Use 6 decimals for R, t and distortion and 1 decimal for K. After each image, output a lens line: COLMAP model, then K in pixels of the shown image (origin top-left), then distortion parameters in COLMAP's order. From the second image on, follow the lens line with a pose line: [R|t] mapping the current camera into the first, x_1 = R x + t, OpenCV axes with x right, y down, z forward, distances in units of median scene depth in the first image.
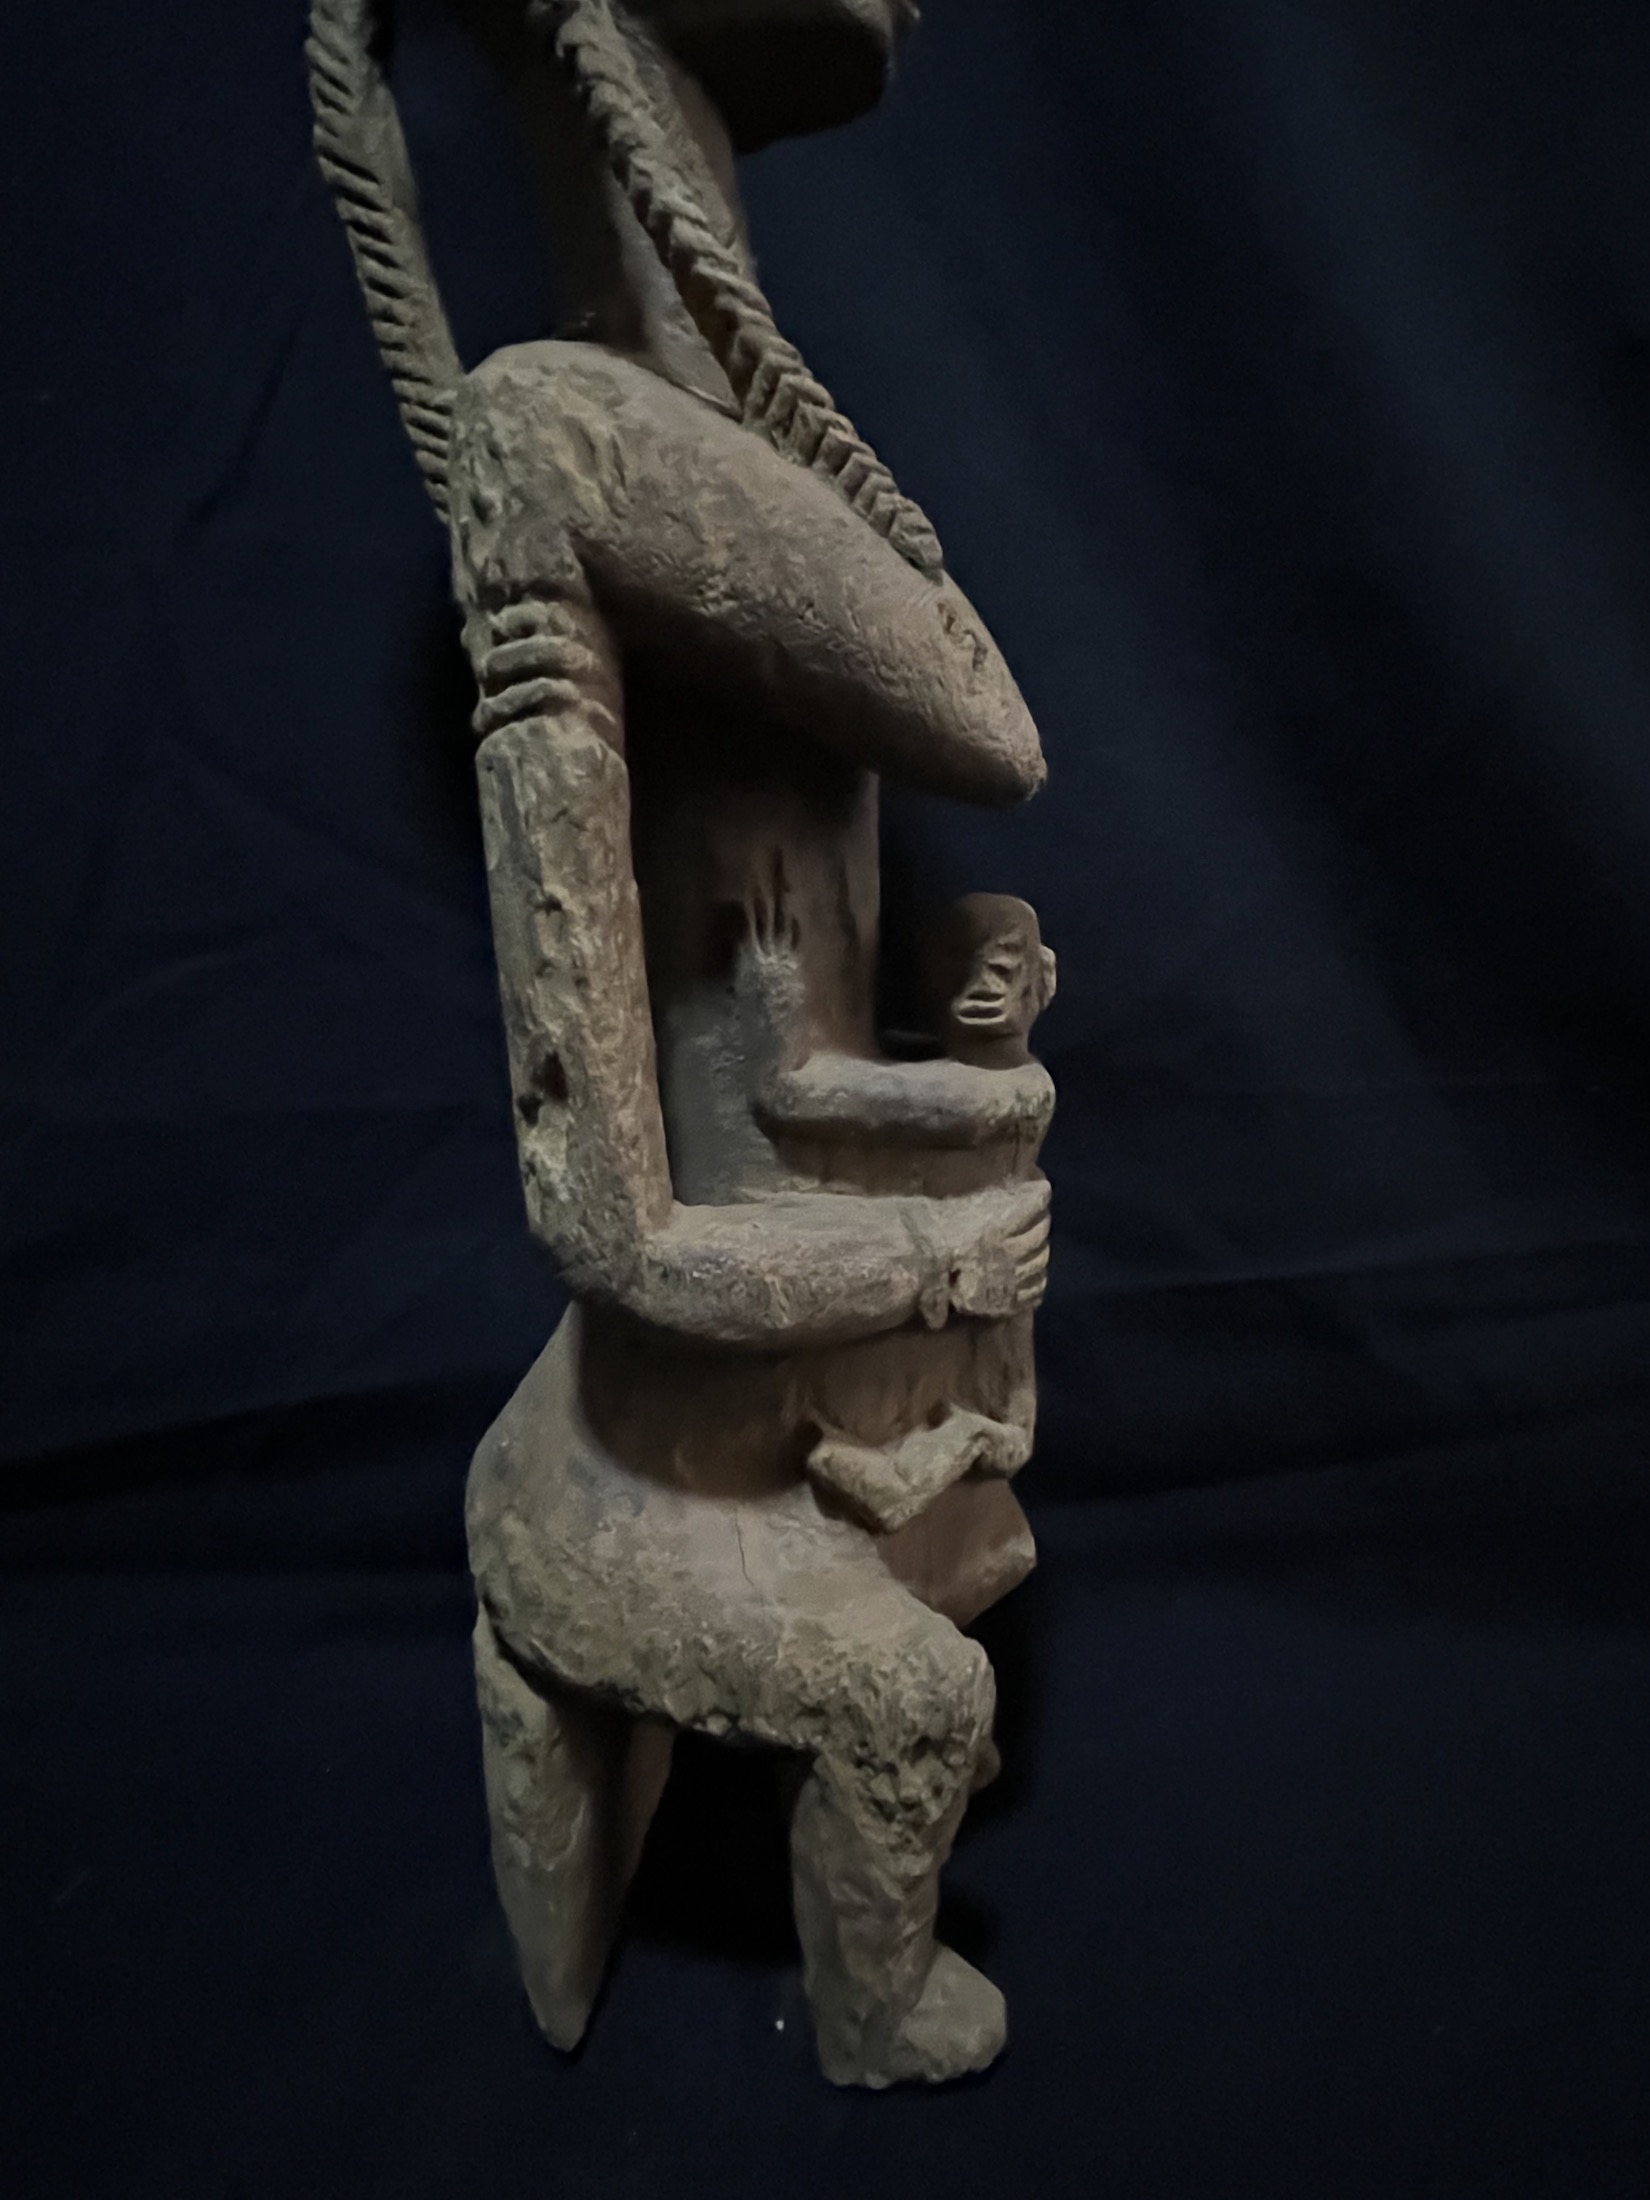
lens RADIAL K [[1251.6, 0, 847.8], [0, 1251.6, 1085.2], [0, 0, 1]] dist [0.007357, -0.014174]
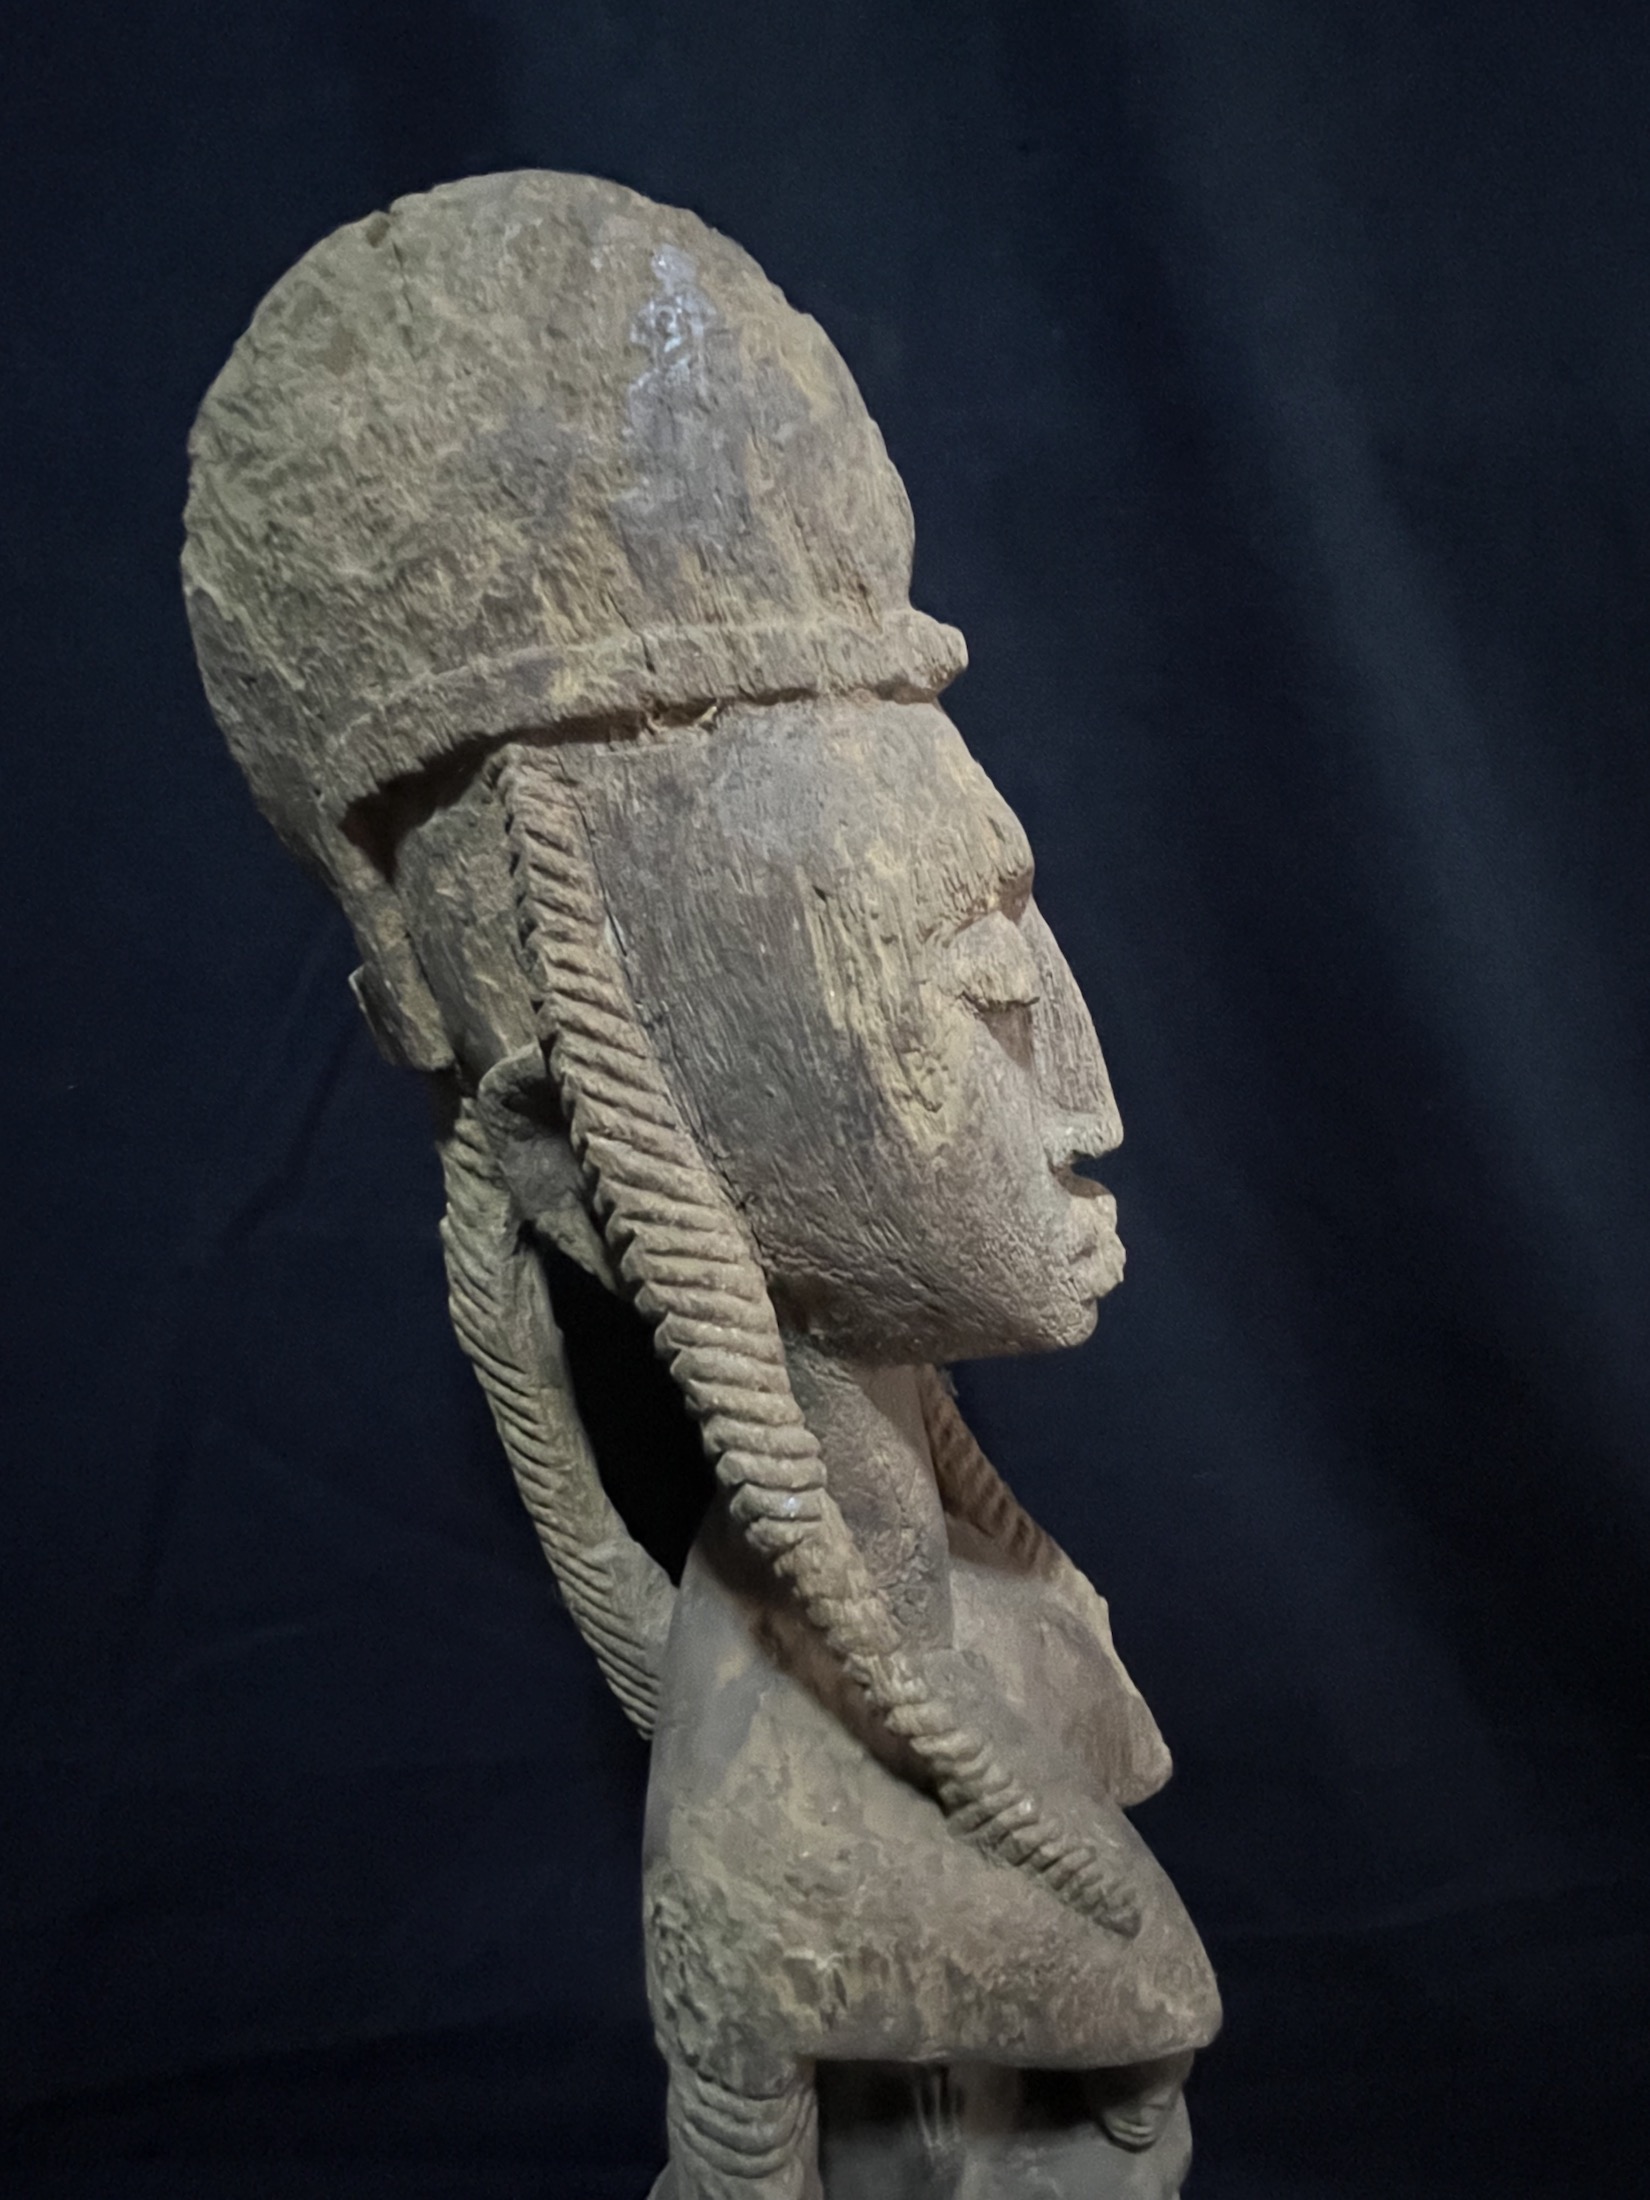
lens RADIAL K [[1251.6, 0, 847.8], [0, 1251.6, 1085.2], [0, 0, 1]] dist [0.007357, -0.014174]
pose [[0.999181, 0.006399, 0.039967, -0.179473], [-0.011043, 0.993061, 0.117080, -1.061894], [-0.038940, -0.117426, 0.992318, 0.101977]]
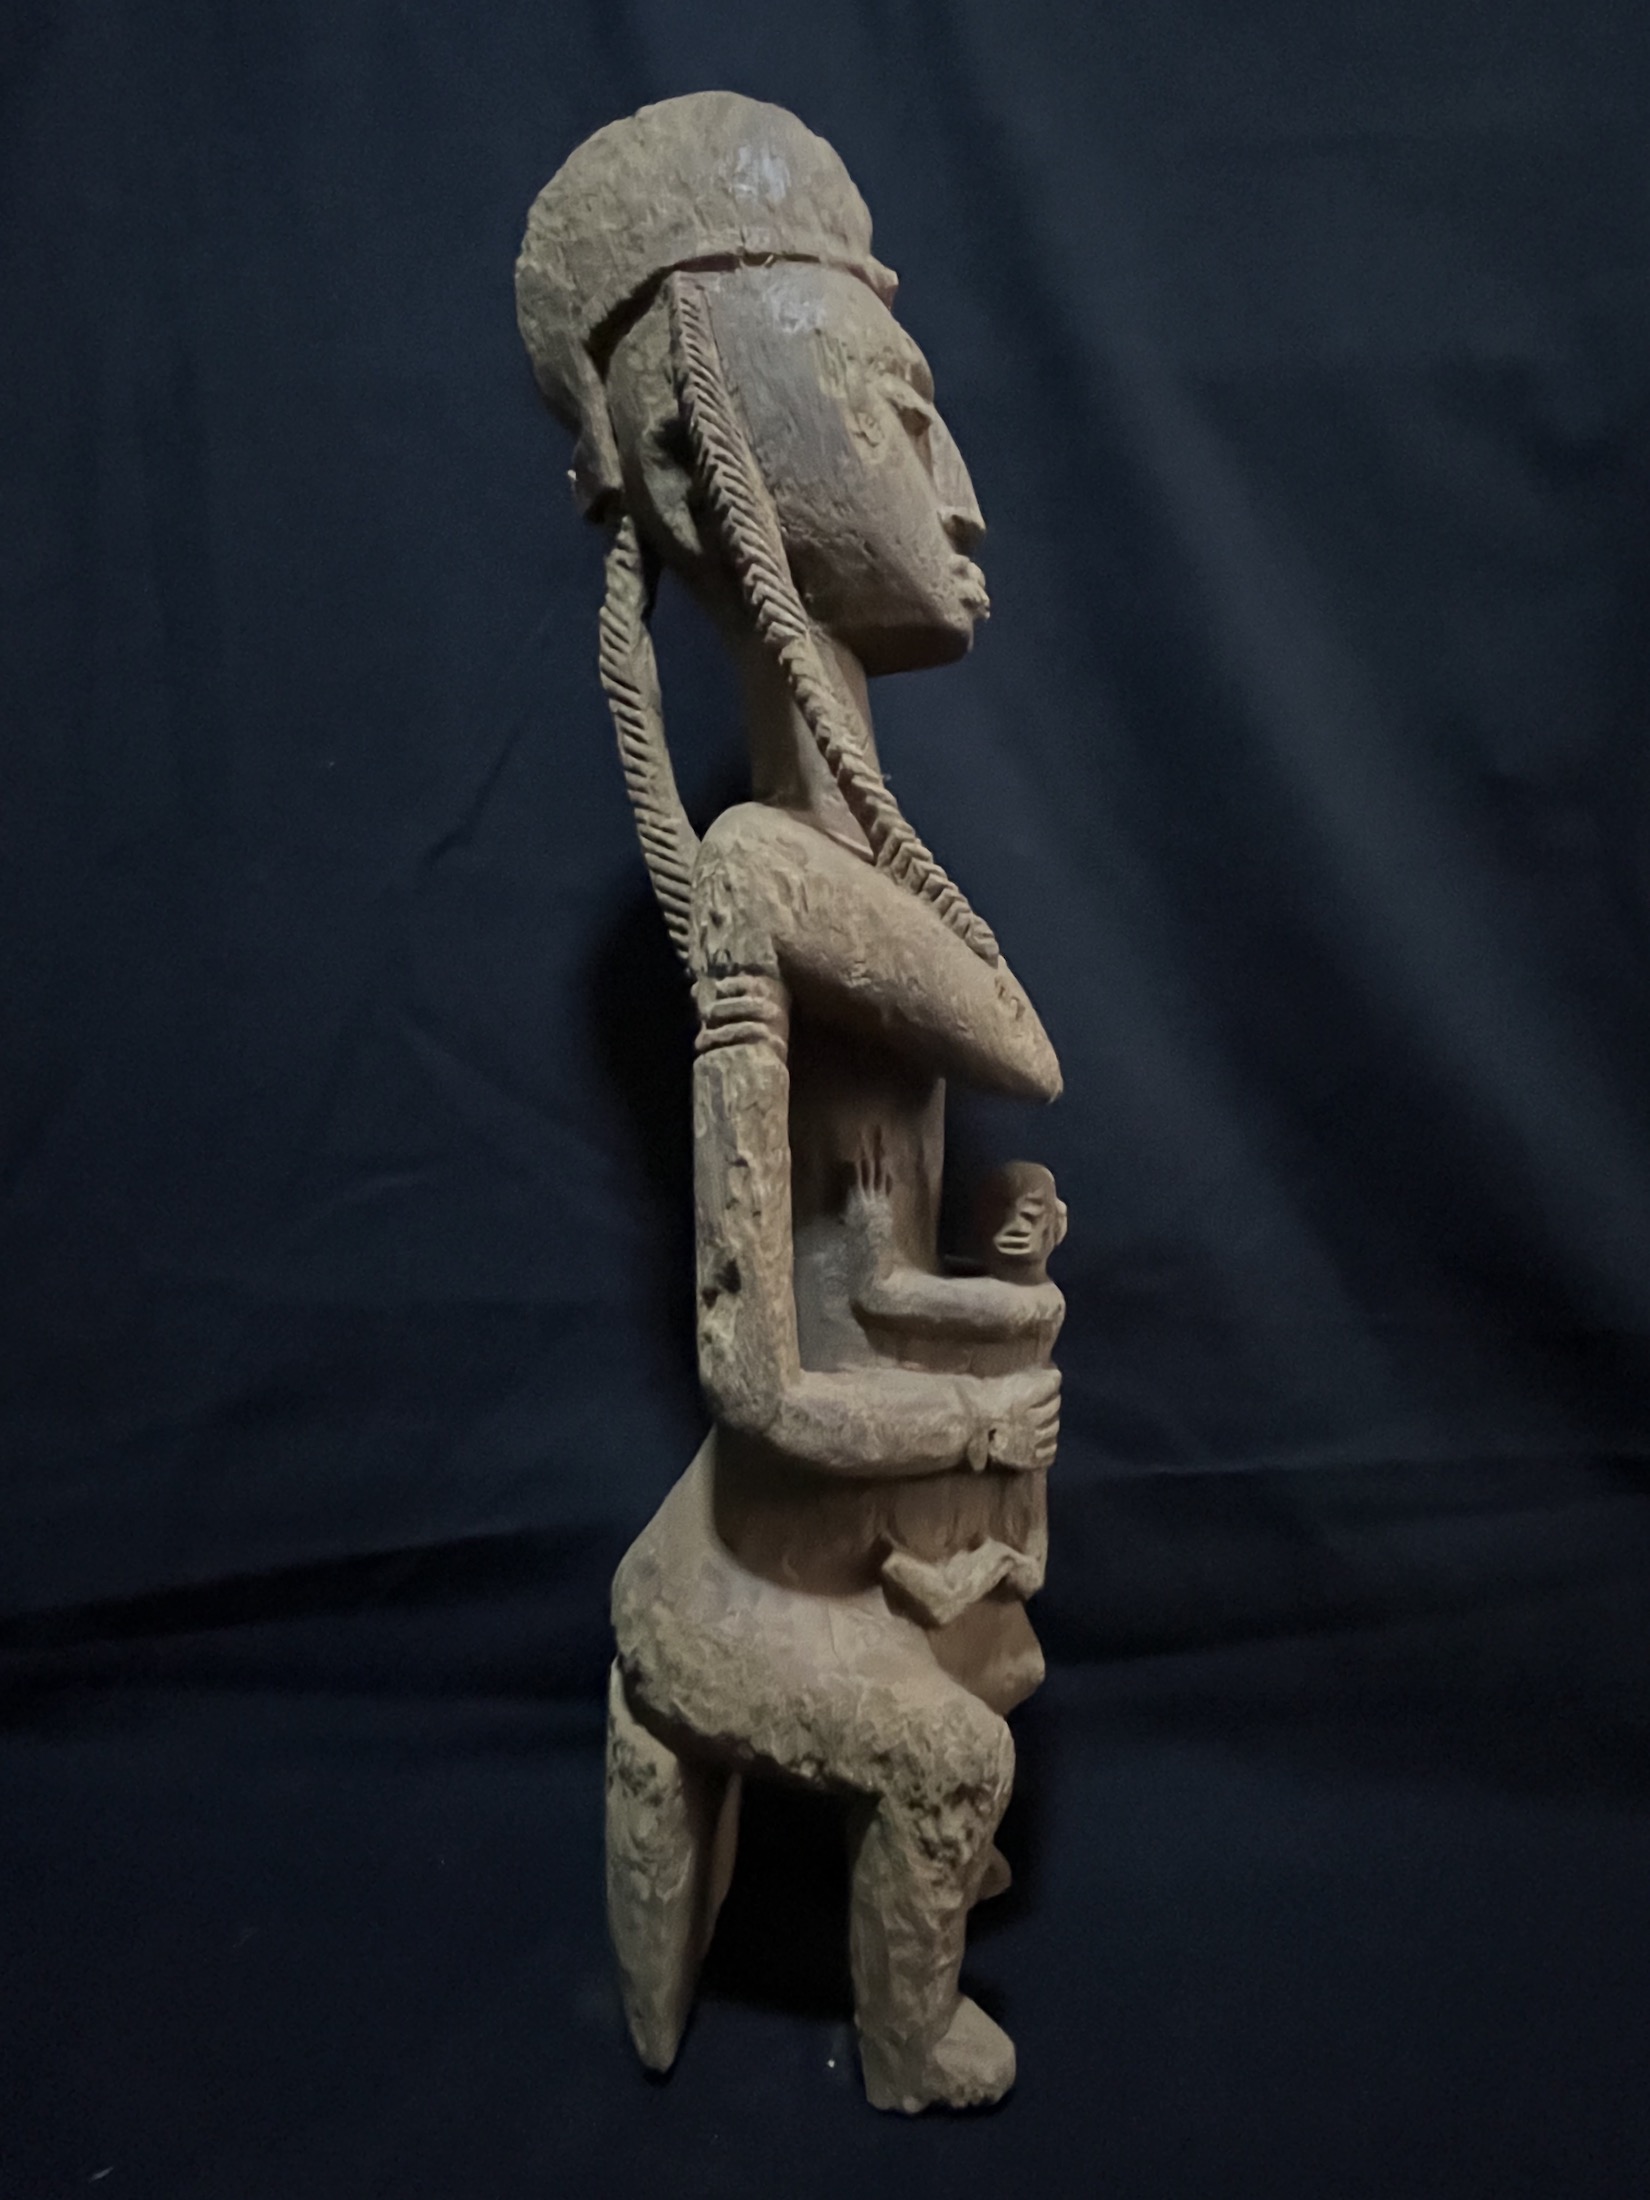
lens RADIAL K [[1251.6, 0, 847.8], [0, 1251.6, 1085.2], [0, 0, 1]] dist [0.007357, -0.014174]
pose [[0.999025, 0.043467, -0.007782, -0.083861], [-0.044158, 0.982875, -0.178903, 0.027639], [-0.000127, 0.179073, 0.983836, -0.459376]]
